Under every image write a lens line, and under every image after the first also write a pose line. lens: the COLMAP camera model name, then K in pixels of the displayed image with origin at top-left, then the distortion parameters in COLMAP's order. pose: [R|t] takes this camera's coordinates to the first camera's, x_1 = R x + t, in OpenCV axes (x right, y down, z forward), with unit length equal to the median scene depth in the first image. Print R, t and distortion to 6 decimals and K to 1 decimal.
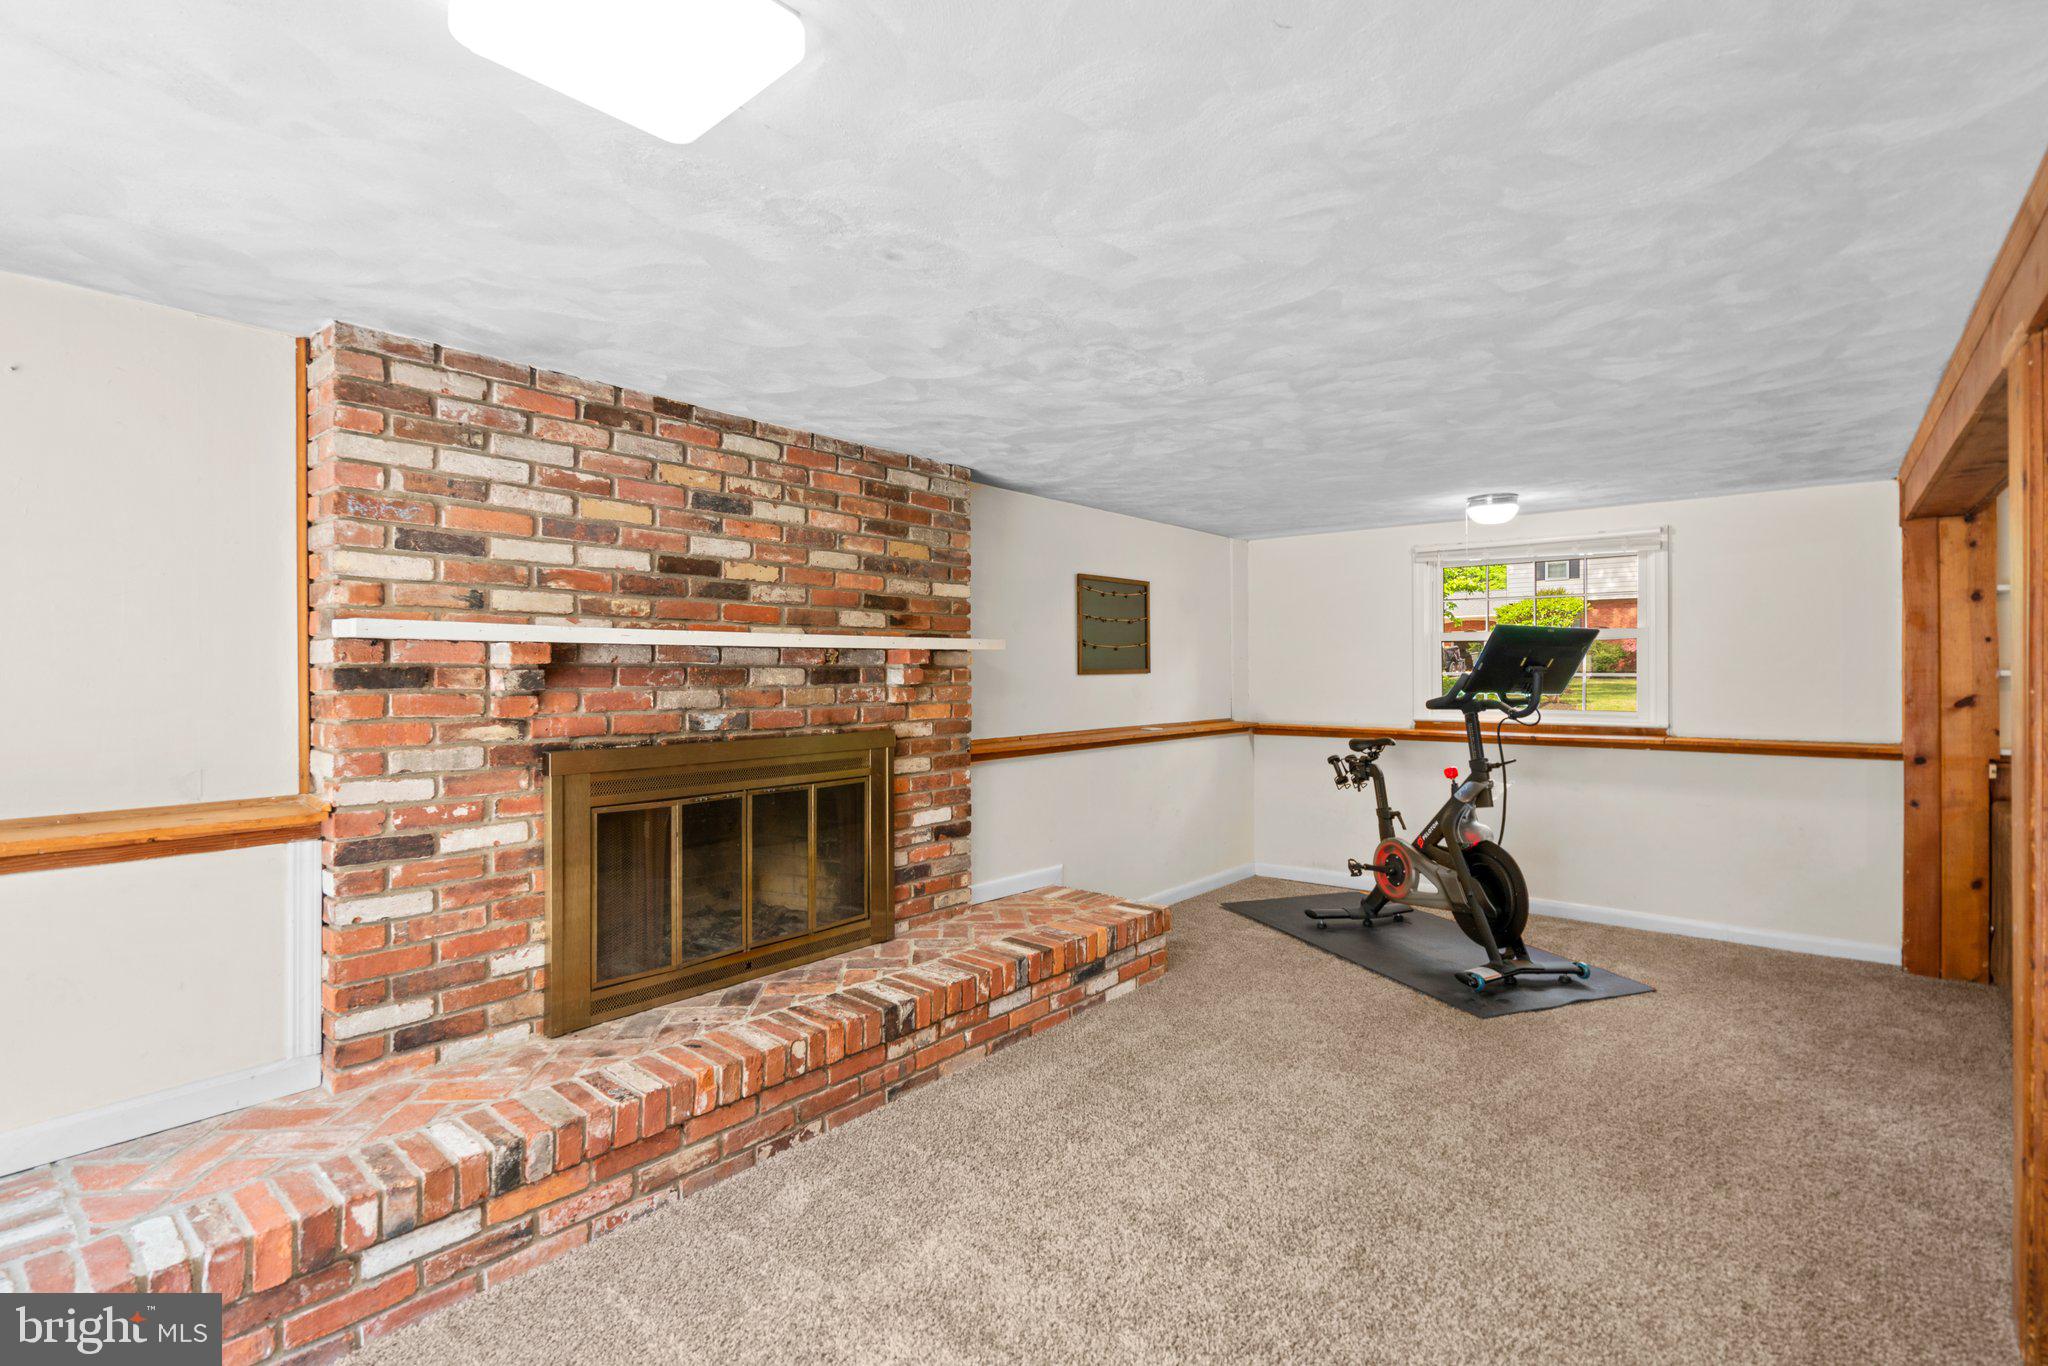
lens RADIAL K [[953.6, 0, 1007.4], [0, 953.6, 668.0], [0, 0, 1]] dist [-0.014460, 0.009038]
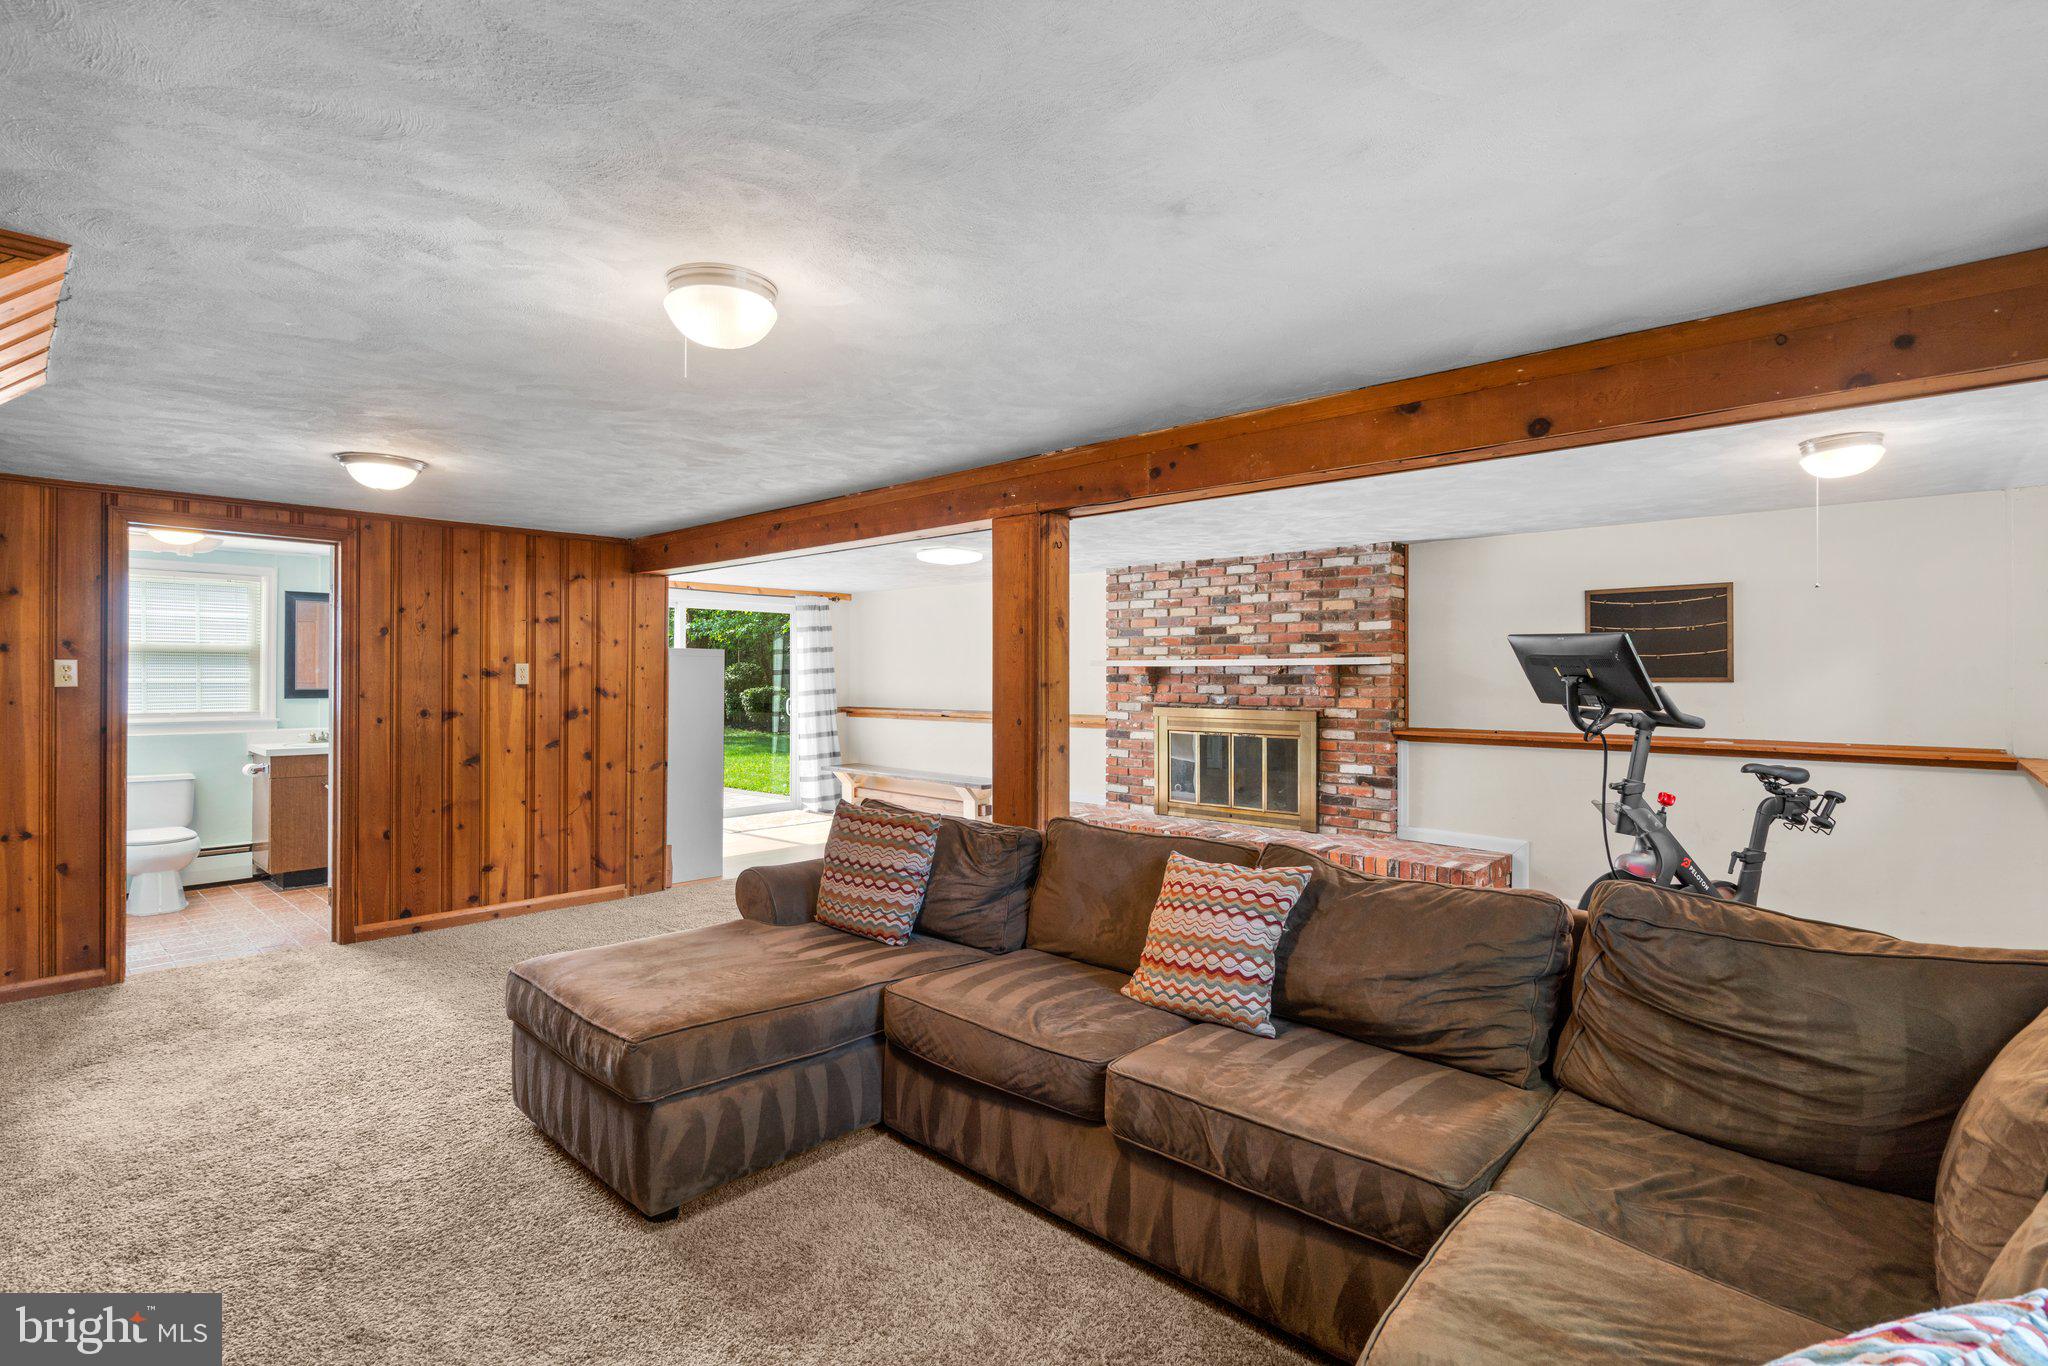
lens RADIAL K [[954.9, 0, 1016.5], [0, 954.9, 676.6], [0, 0, 1]] dist [-0.000808, 0.000338]
pose [[-0.044287, 0.005275, -0.999005, 1.884122], [0.001249, 0.999986, 0.005225, -0.009899], [0.999018, -0.001017, -0.044293, 0.615992]]
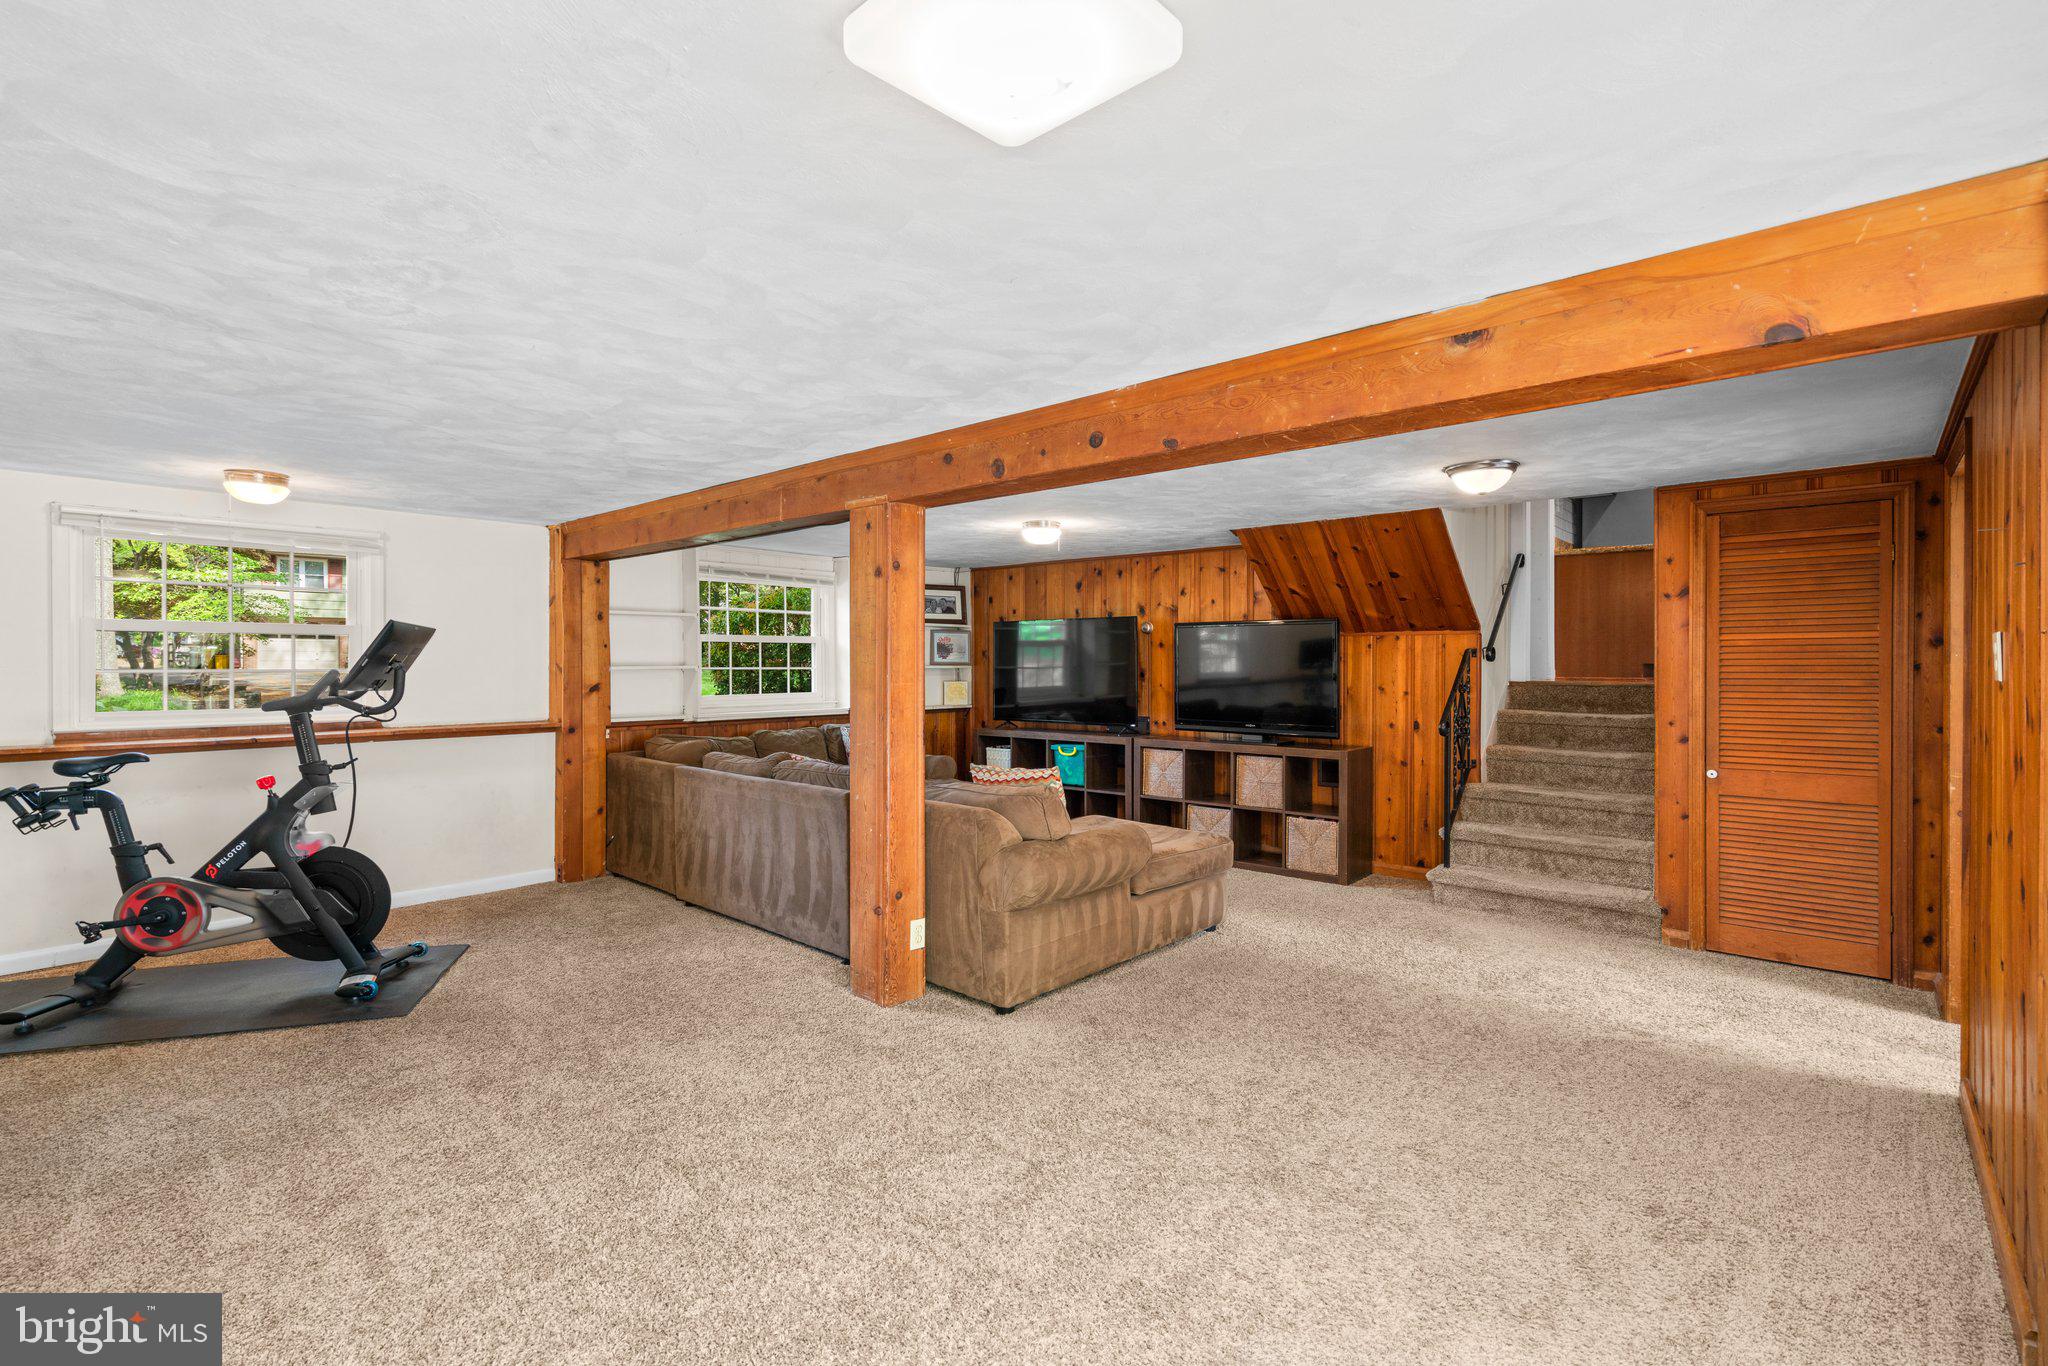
lens RADIAL K [[935.5, 0, 1030.5], [0, 935.5, 666.9], [0, 0, 1]] dist [0.000922, 0.000287]
pose [[0.027000, -0.000724, 0.999635, -0.537548], [-0.001073, 0.999999, 0.000753, 0.001318], [-0.999635, -0.001093, 0.026999, 0.366525]]
